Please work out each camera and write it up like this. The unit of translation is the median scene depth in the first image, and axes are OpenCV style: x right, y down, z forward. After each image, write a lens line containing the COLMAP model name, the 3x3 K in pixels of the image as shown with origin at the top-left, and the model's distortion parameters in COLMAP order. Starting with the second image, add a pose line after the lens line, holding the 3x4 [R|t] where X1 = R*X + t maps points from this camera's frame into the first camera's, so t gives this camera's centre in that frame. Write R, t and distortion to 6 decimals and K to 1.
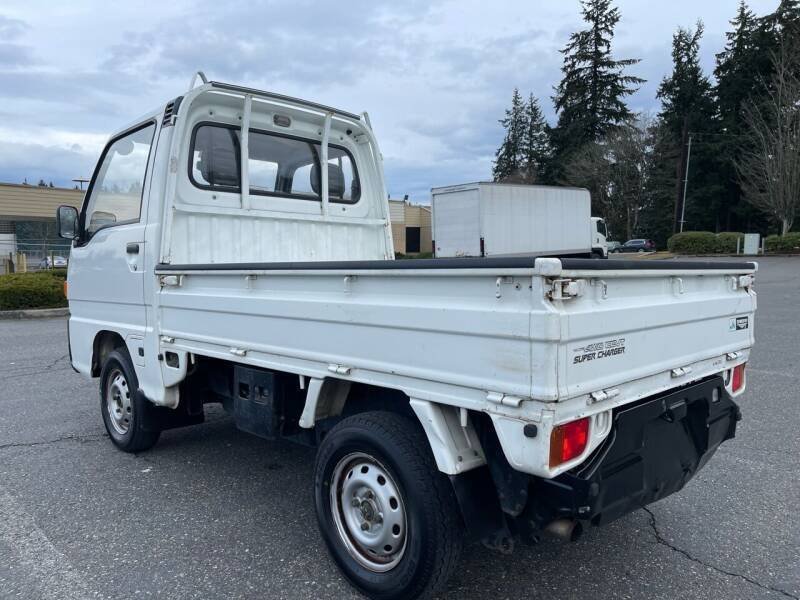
lens RADIAL K [[606.4, 0, 395.3], [0, 606.4, 301.8], [0, 0, 1]] dist [0.075811, -0.097514]
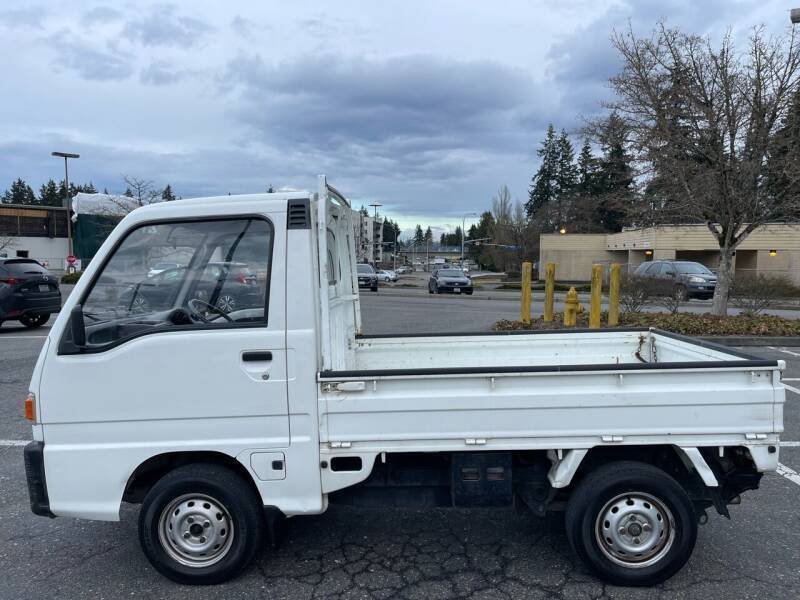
lens RADIAL K [[606.4, 0, 397.2], [0, 606.4, 303.0], [0, 0, 1]] dist [0.075811, -0.097514]
pose [[0.716539, -0.059209, 0.695030, -1.042599], [0.064817, 0.997732, 0.018173, -0.193940], [-0.694529, 0.032028, 0.718751, 0.219108]]
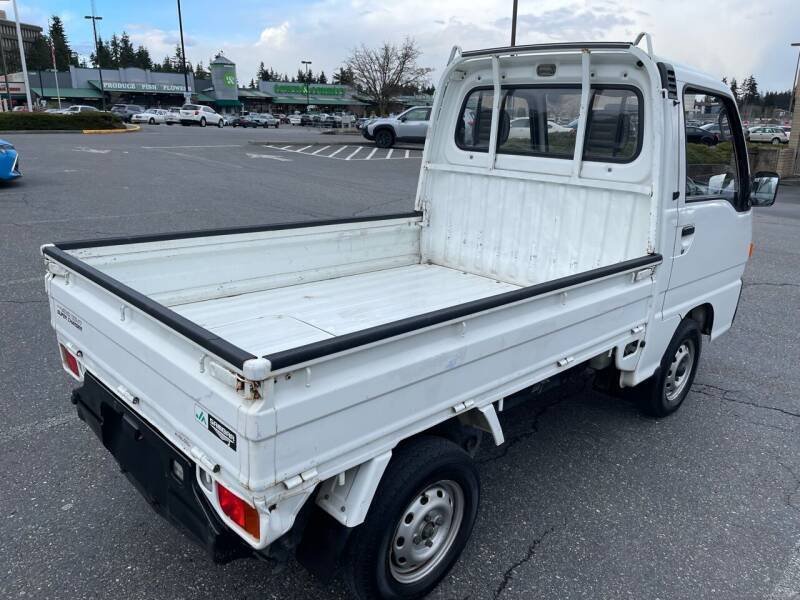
lens RADIAL K [[606.4, 0, 403.8], [0, 606.4, 304.4], [0, 0, 1]] dist [0.075811, -0.097514]
pose [[-0.002539, 0.292288, -0.956327, 1.004289], [-0.100449, 0.951418, 0.291055, -0.264893], [0.994939, 0.096801, 0.026944, 1.017240]]
